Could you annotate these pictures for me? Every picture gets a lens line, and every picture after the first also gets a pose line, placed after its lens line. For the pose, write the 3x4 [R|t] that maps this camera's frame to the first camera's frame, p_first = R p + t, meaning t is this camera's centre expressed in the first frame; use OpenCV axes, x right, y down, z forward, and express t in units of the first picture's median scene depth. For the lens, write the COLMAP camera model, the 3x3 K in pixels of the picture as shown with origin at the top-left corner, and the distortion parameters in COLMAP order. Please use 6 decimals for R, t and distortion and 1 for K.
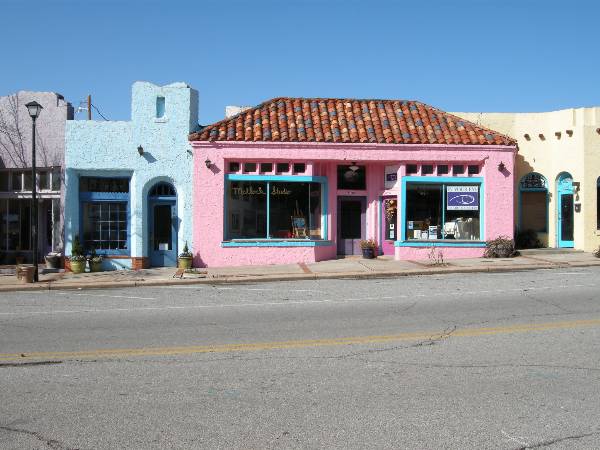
lens RADIAL K [[623.8, 0, 296.0], [0, 623.8, 225.9], [0, 0, 1]] dist [-0.182548, 0.102761]
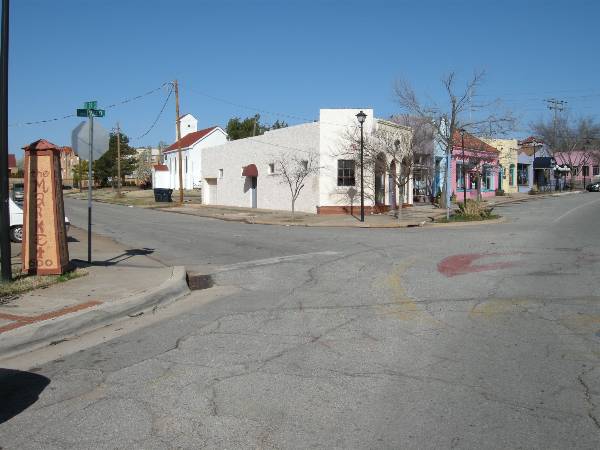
lens RADIAL K [[623.8, 0, 296.0], [0, 623.8, 225.9], [0, 0, 1]] dist [-0.182548, 0.102761]
pose [[0.639491, -0.048119, 0.767291, -2.276326], [-0.001215, 0.997975, 0.063599, 0.014551], [-0.768798, -0.041603, 0.638137, -0.023511]]
